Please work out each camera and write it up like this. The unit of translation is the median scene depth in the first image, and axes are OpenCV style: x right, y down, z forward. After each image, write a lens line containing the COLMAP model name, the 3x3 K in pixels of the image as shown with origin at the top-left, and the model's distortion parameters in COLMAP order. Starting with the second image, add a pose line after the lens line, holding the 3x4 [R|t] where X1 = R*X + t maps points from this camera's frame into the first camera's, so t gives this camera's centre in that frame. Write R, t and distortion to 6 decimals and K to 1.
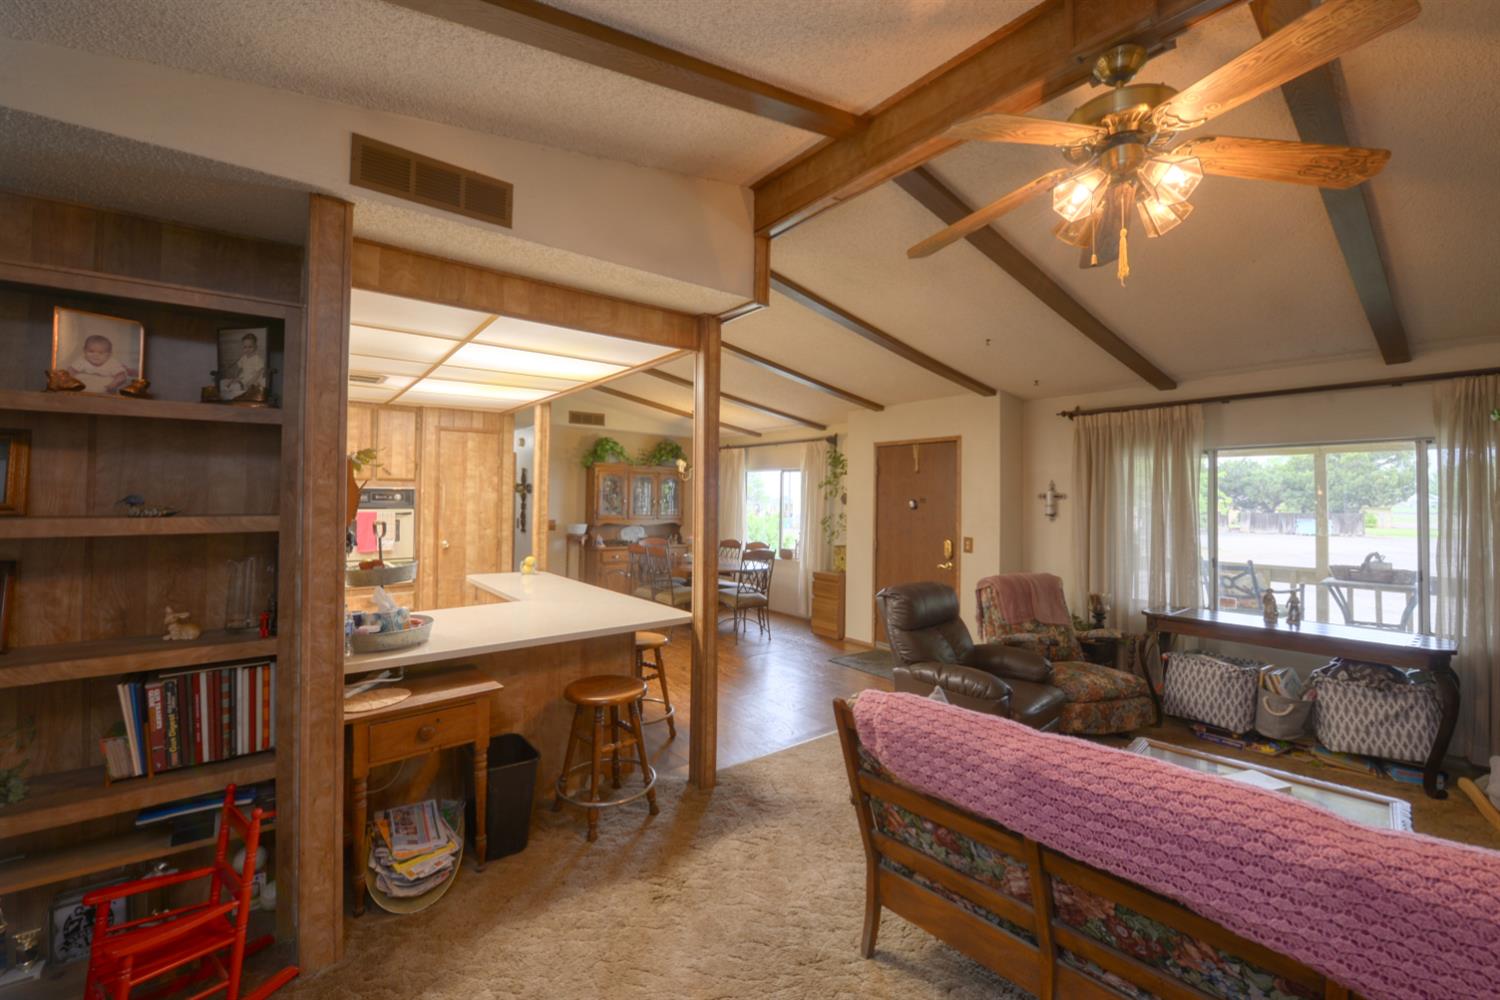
lens RADIAL K [[604.5, 0, 750.3], [0, 604.5, 498.3], [0, 0, 1]] dist [-0.002531, -0.000470]
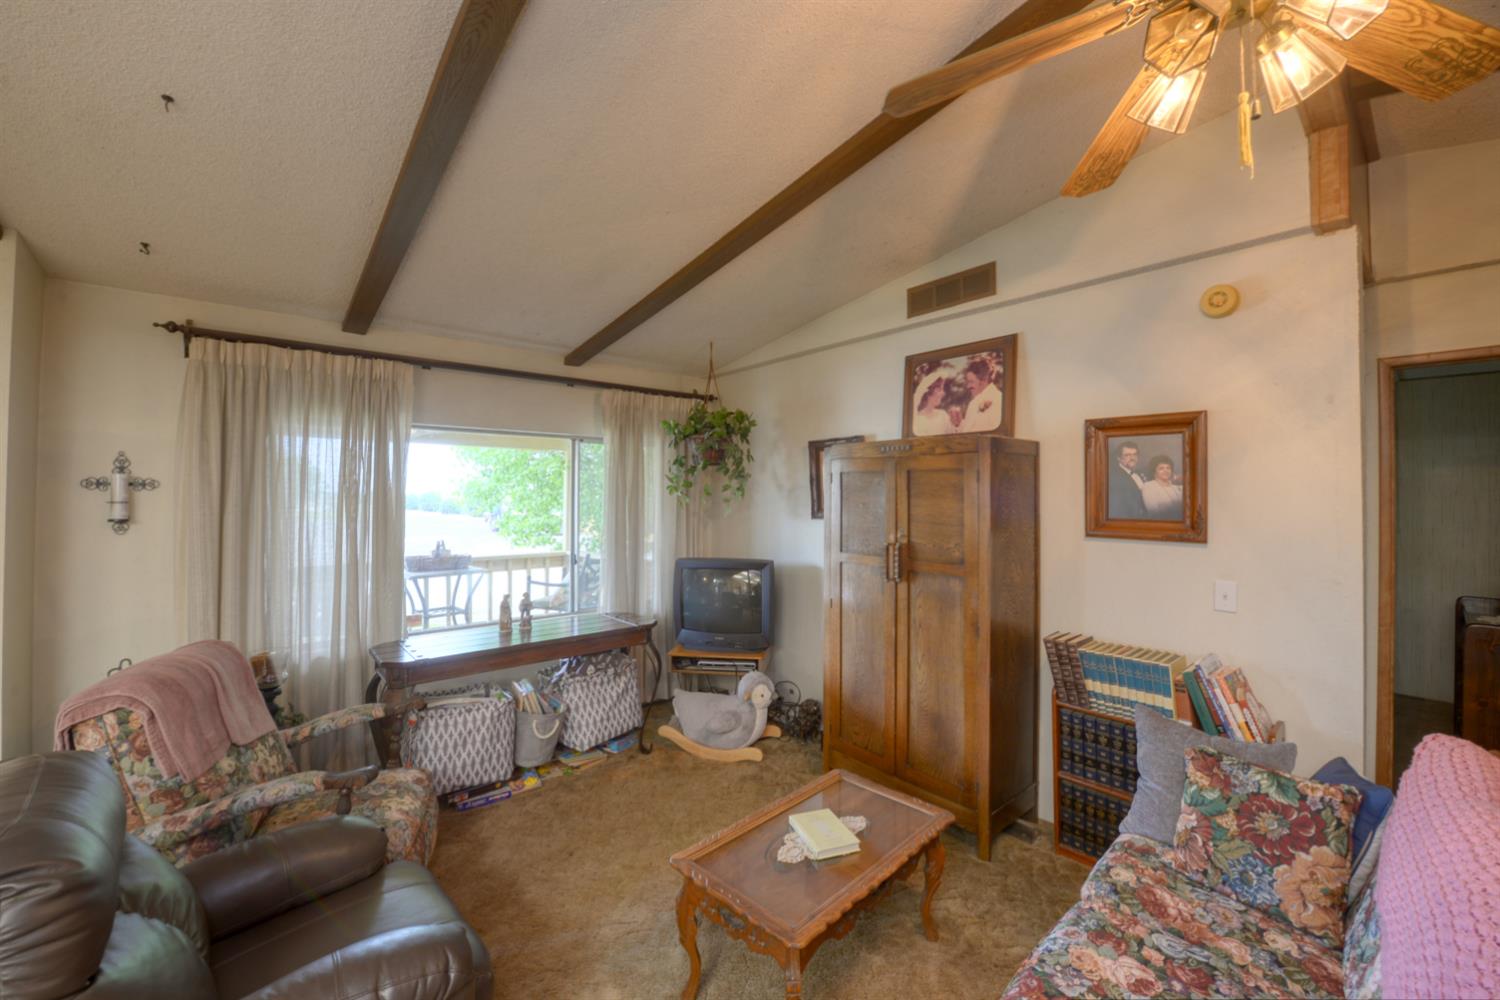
lens RADIAL K [[604.5, 0, 750.5], [0, 604.5, 487.4], [0, 0, 1]] dist [-0.002531, -0.000470]
pose [[-0.002033, 0.004495, 0.999988, -0.004696], [-0.008686, 0.999952, -0.004513, -0.002612], [-0.999960, -0.008696, -0.001994, 0.536226]]
